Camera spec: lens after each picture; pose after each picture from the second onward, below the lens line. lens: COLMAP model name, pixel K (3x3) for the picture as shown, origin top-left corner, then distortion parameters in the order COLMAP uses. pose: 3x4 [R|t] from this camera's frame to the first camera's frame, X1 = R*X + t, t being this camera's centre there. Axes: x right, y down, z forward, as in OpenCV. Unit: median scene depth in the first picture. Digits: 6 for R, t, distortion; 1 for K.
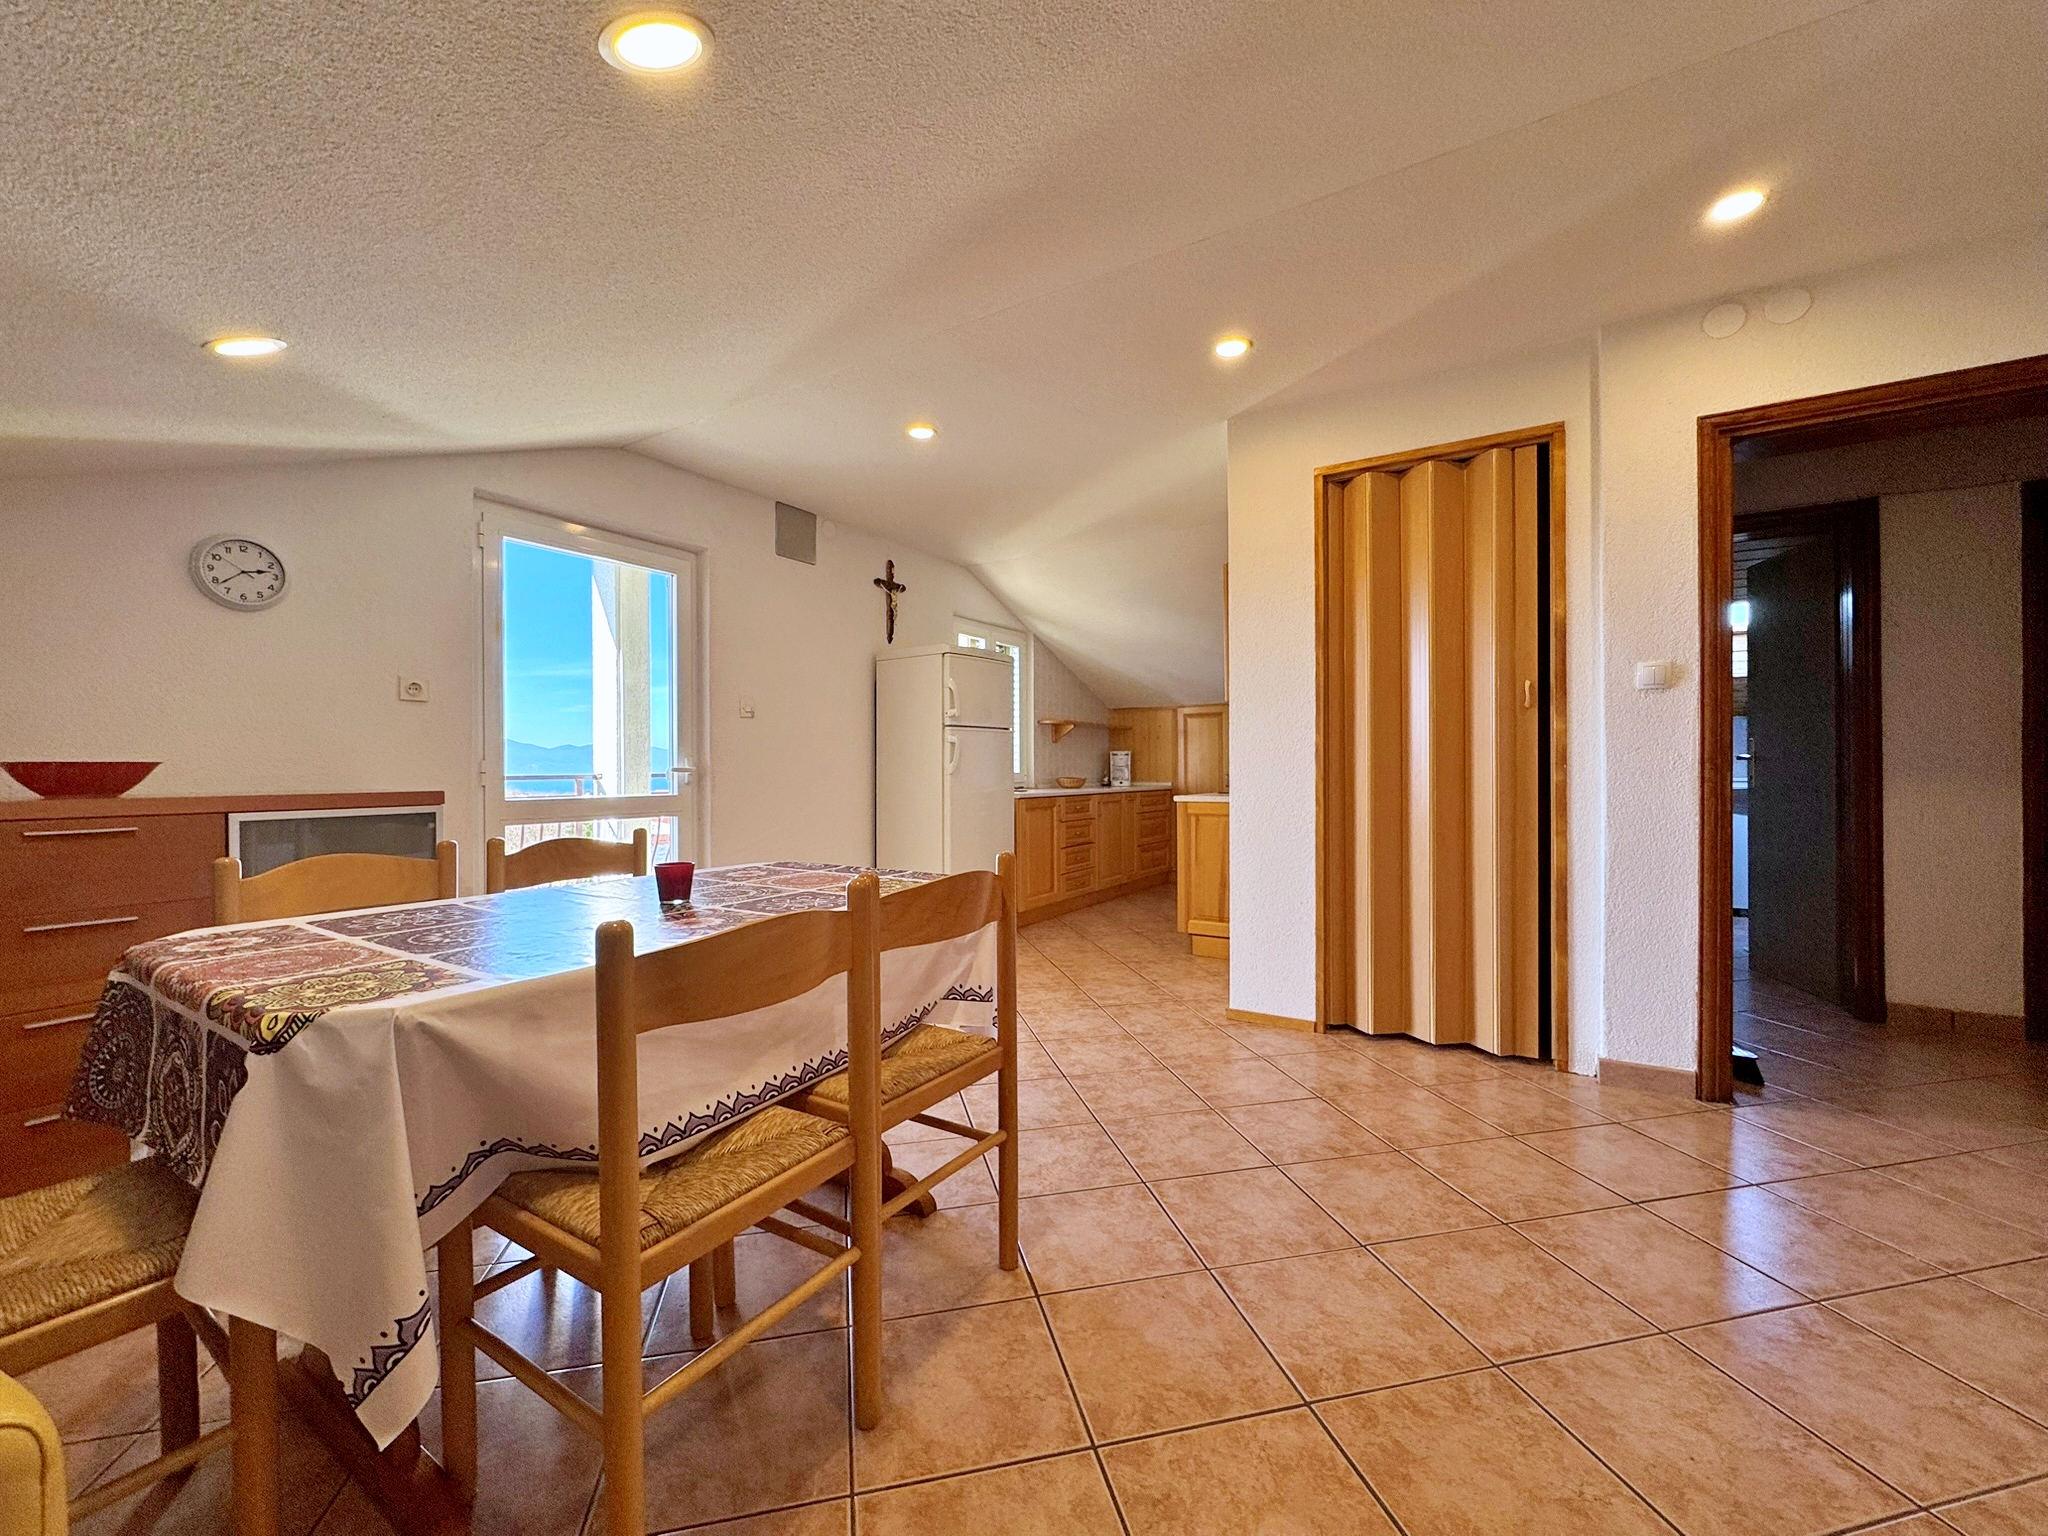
lens RADIAL K [[811.6, 0, 1022.2], [0, 811.6, 767.2], [0, 0, 1]] dist [-0.000592, -0.000022]
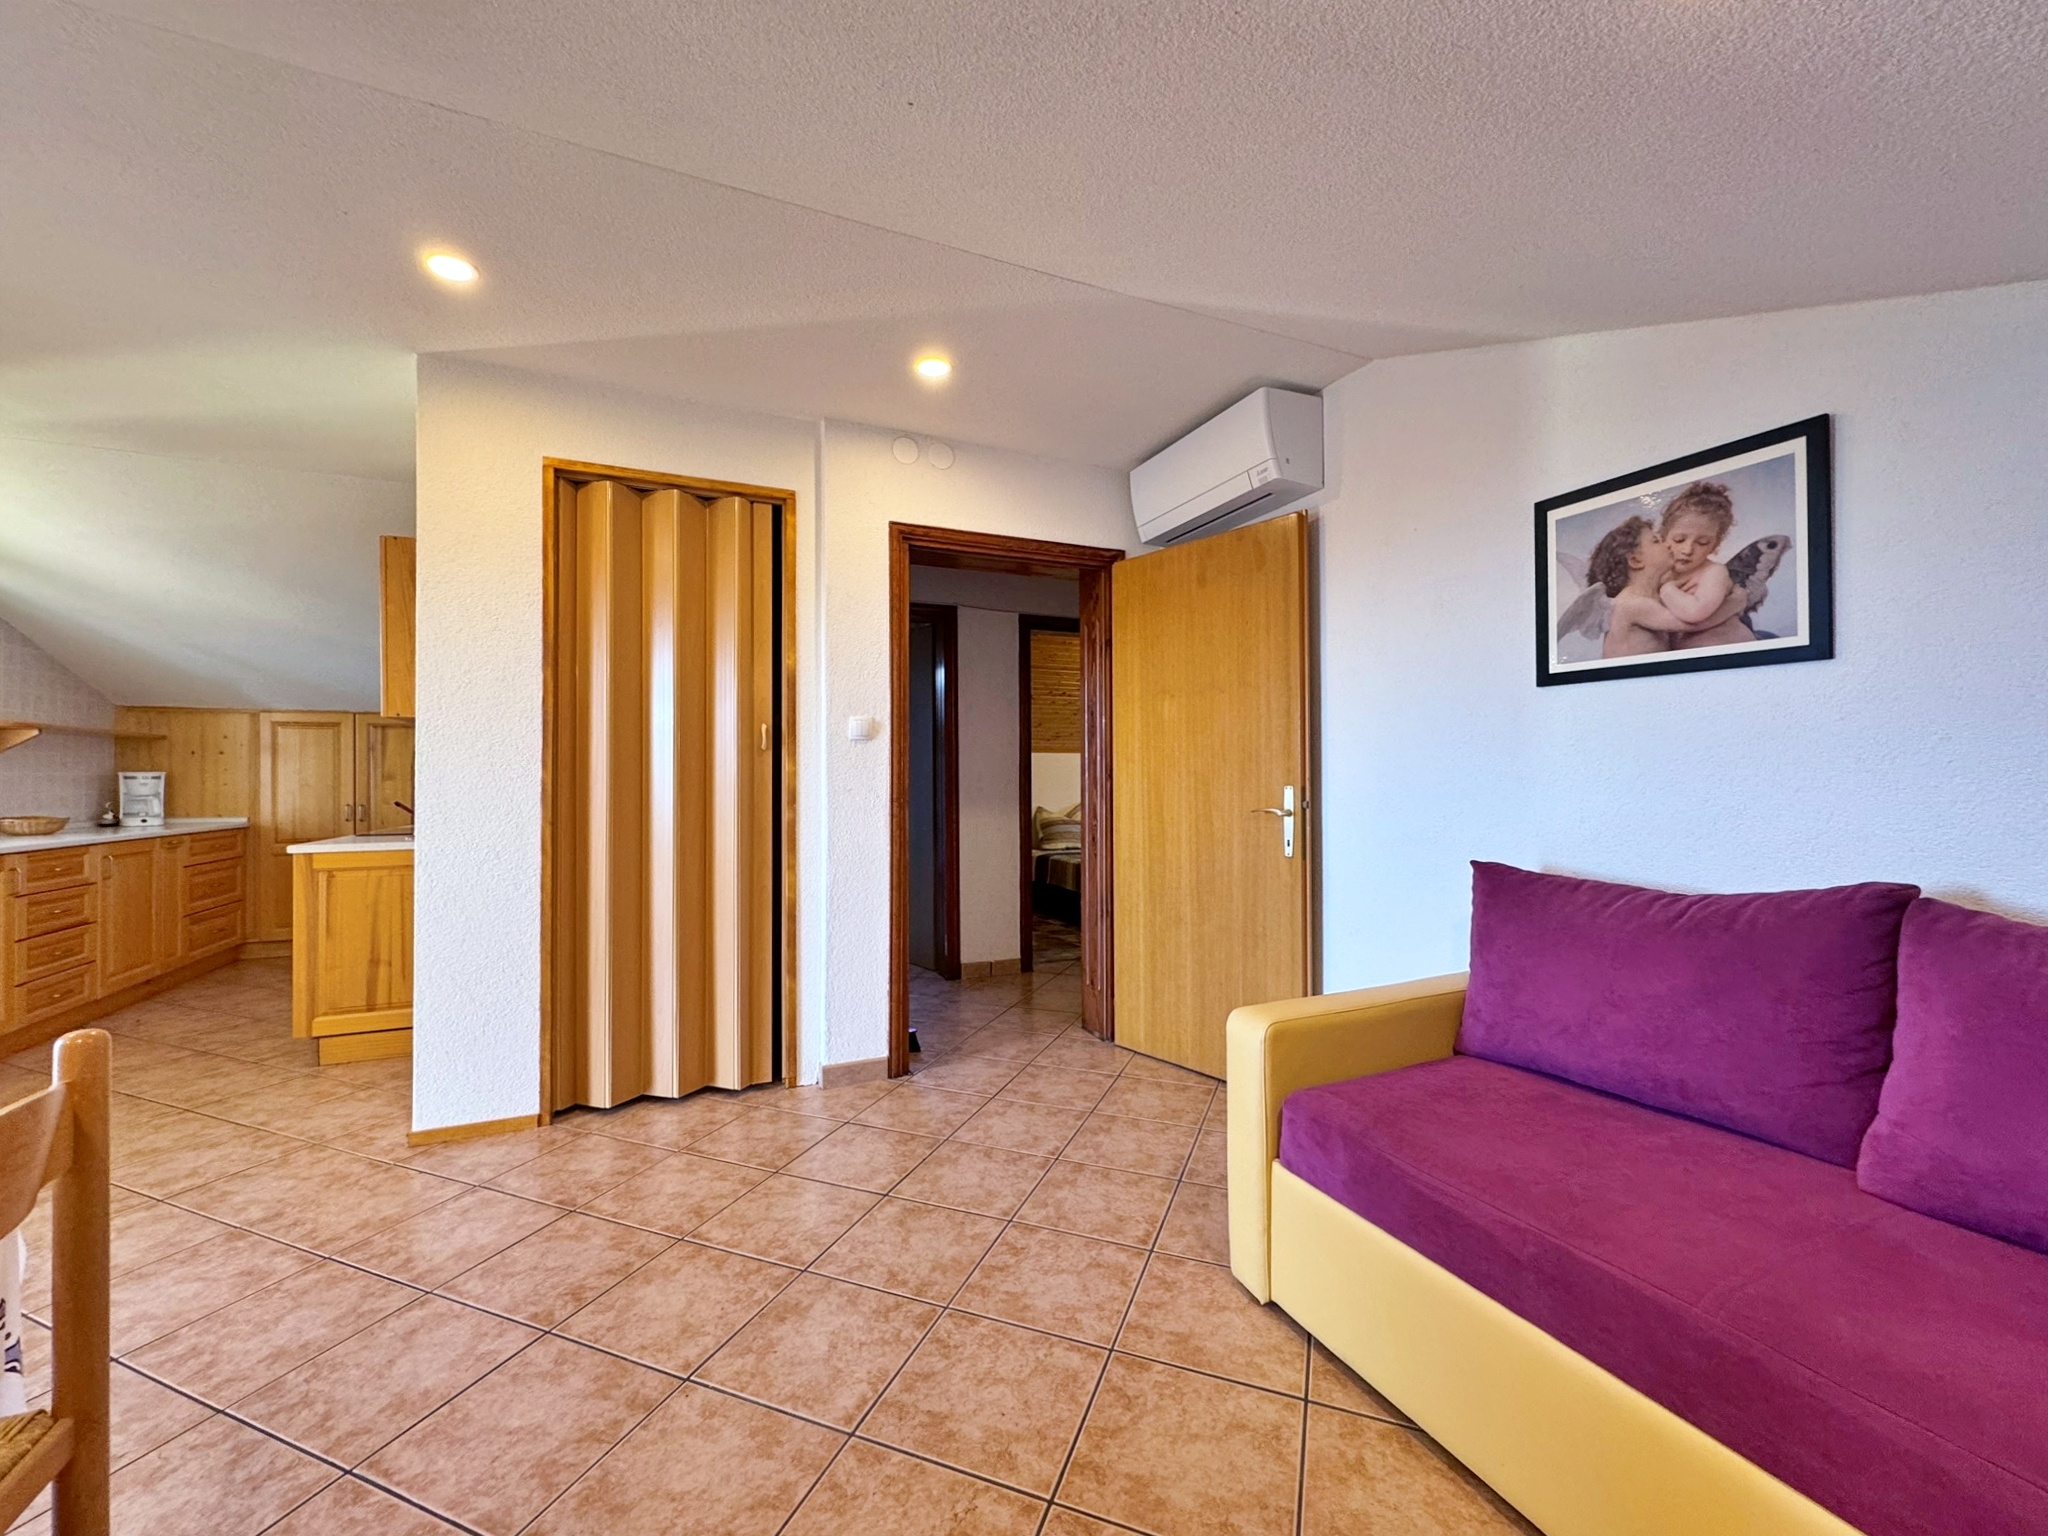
lens RADIAL K [[817.7, 0, 1021.5], [0, 817.7, 770.4], [0, 0, 1]] dist [-0.003307, 0.000031]
pose [[0.560530, 0.010255, 0.828071, -0.064856], [0.000962, 0.999915, -0.013034, -0.031105], [-0.828134, 0.008103, 0.560472, 0.119921]]
